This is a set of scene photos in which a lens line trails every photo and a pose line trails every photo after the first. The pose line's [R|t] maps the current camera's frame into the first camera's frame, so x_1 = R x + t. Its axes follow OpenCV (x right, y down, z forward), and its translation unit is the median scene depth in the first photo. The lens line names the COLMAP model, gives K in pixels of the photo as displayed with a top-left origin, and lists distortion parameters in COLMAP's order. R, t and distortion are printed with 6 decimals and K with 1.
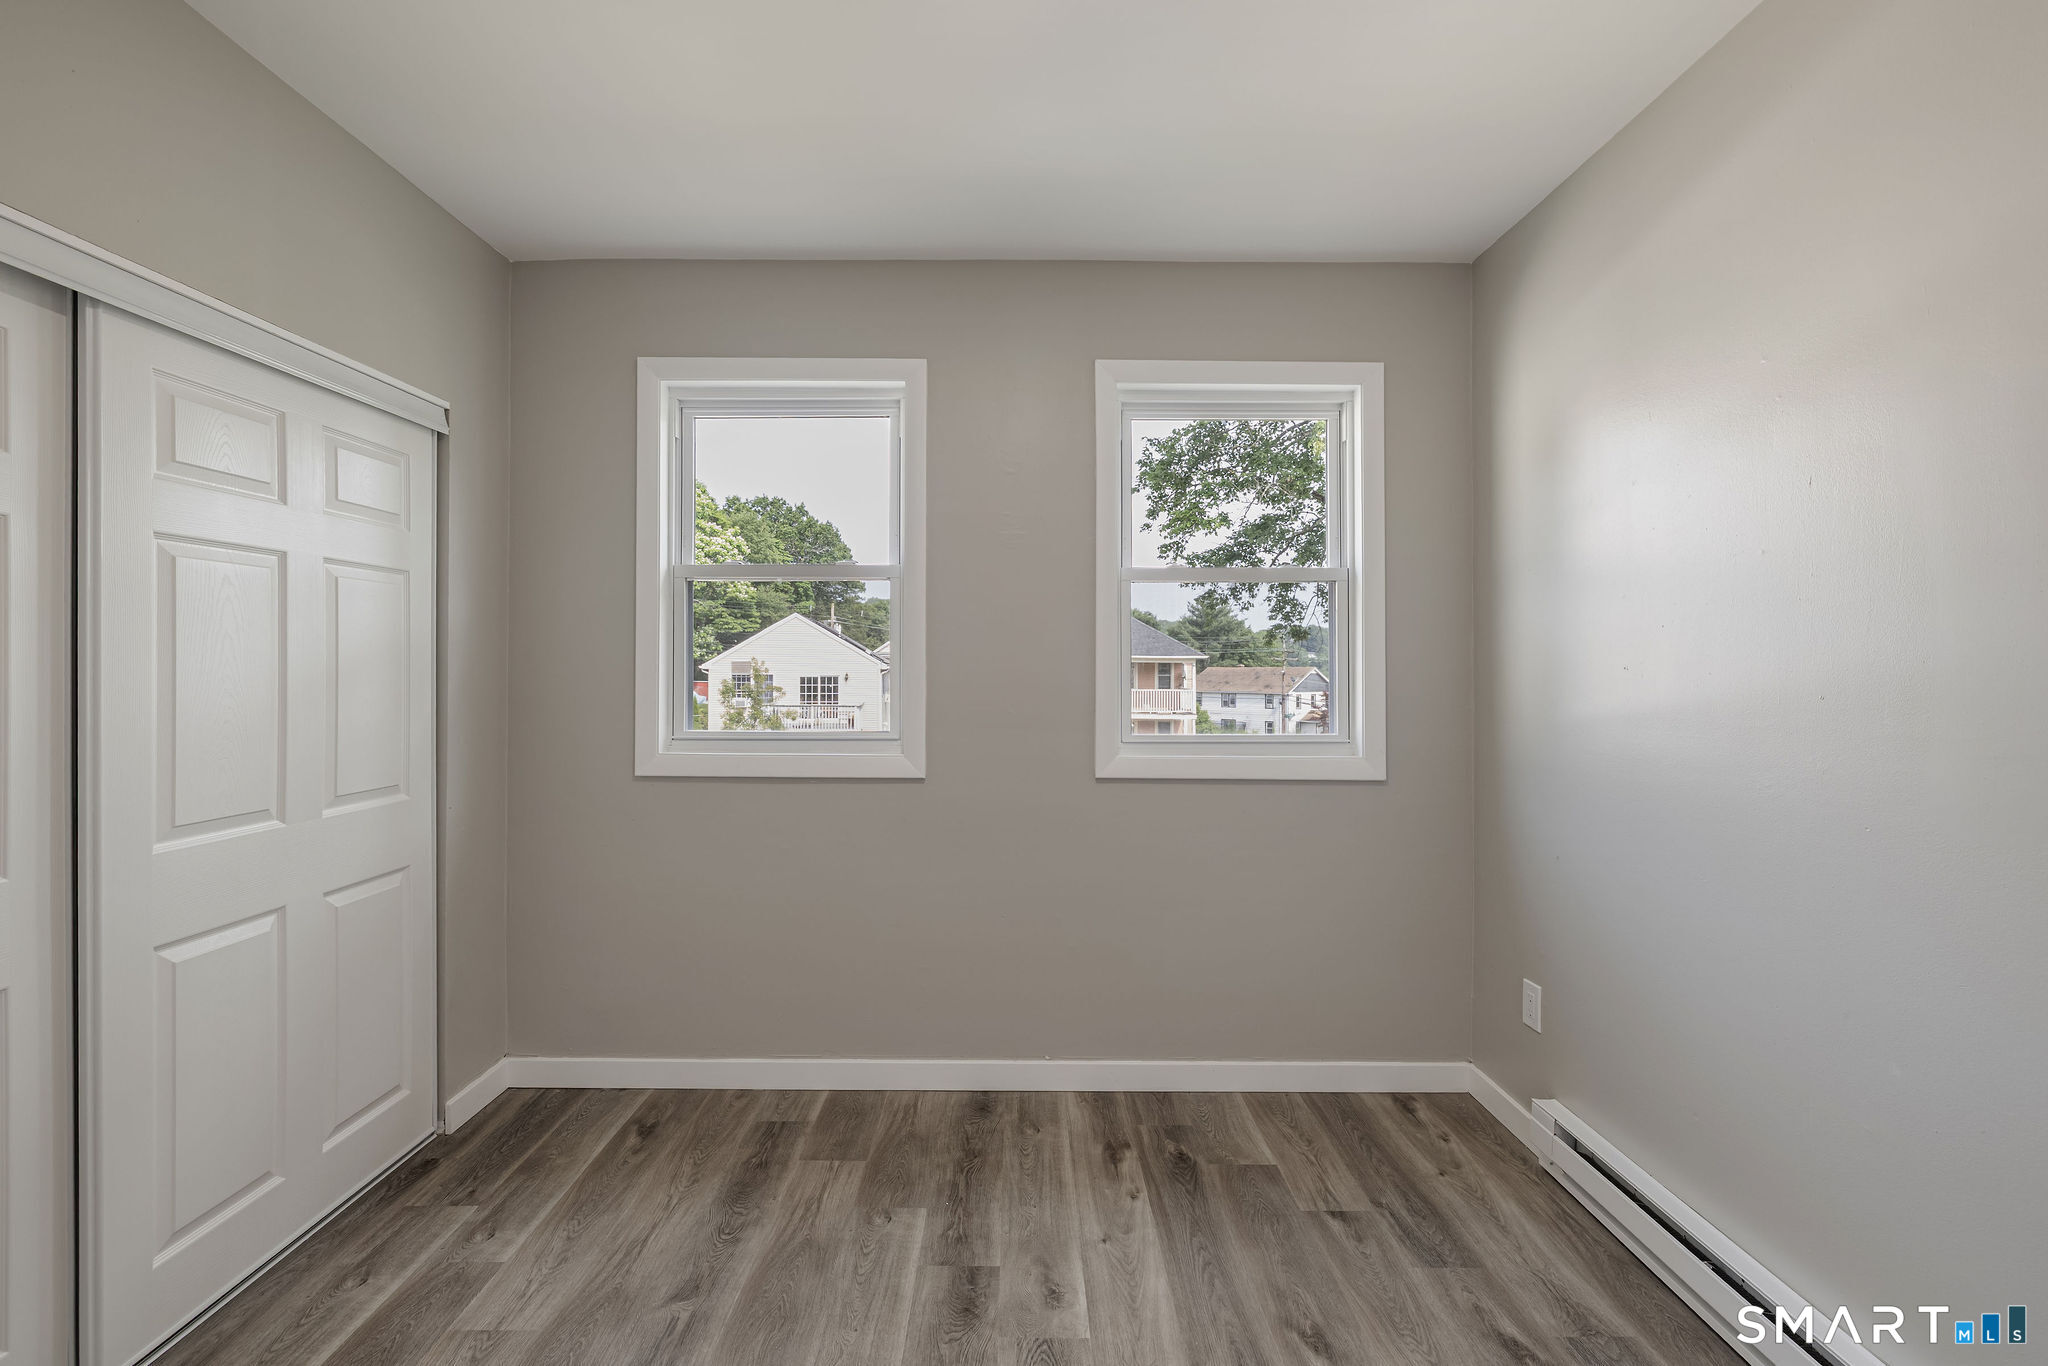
lens RADIAL K [[875.7, 0, 1016.8], [0, 875.7, 671.3], [0, 0, 1]] dist [0.000612, -0.000342]
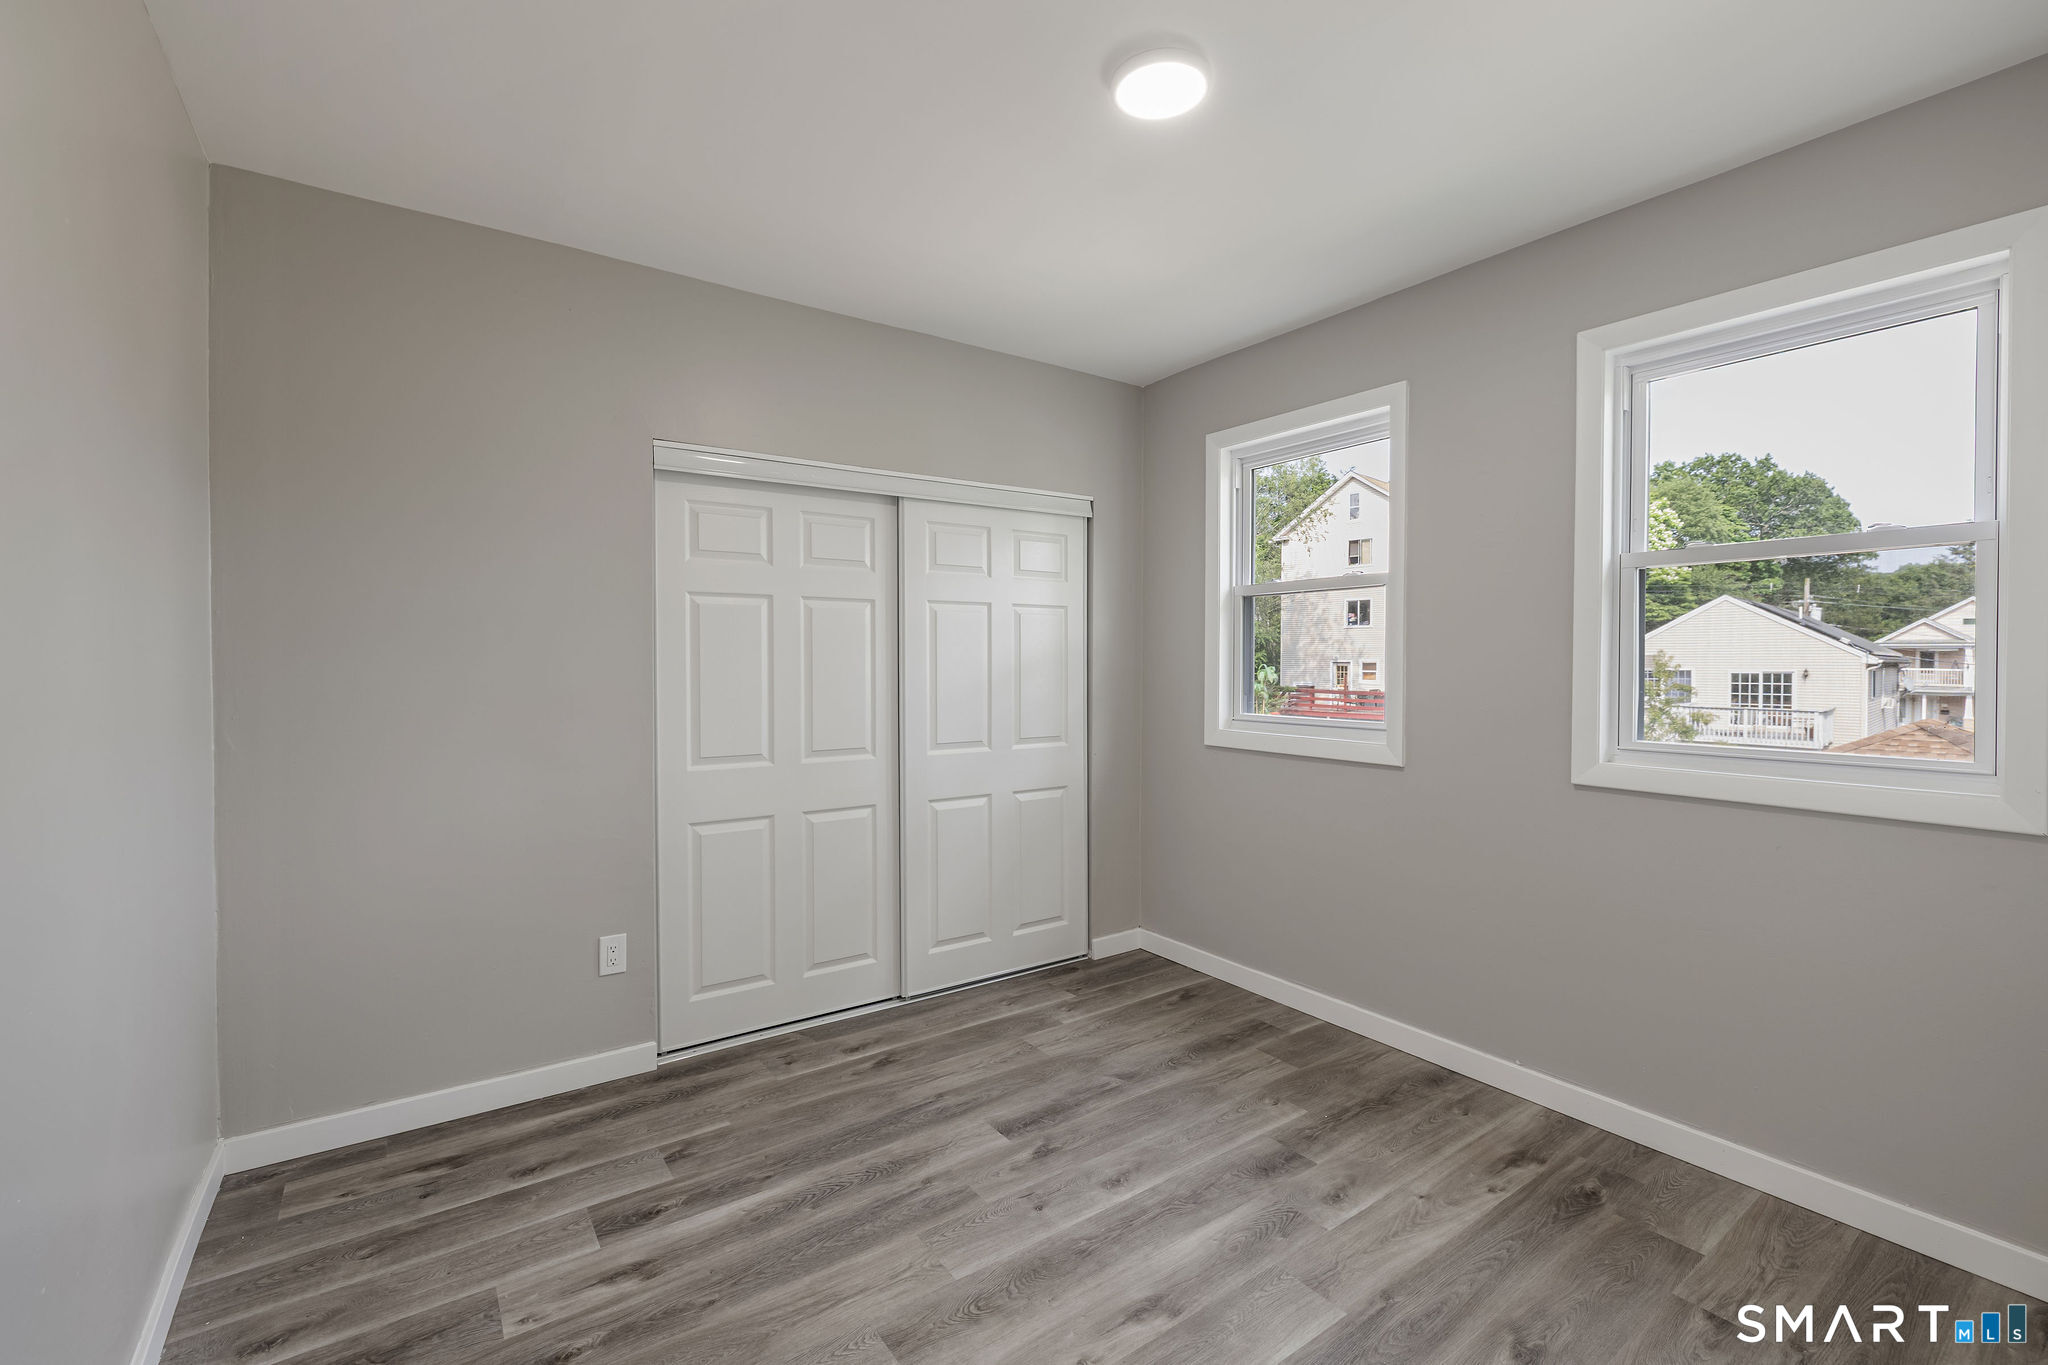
lens RADIAL K [[875.7, 0, 1044.3], [0, 875.7, 683.5], [0, 0, 1]] dist [0.000612, -0.000342]
pose [[0.593605, 0.017566, -0.804564, 0.584296], [-0.001514, 0.999784, 0.020712, -0.004178], [0.804755, -0.011077, 0.593504, -0.007416]]
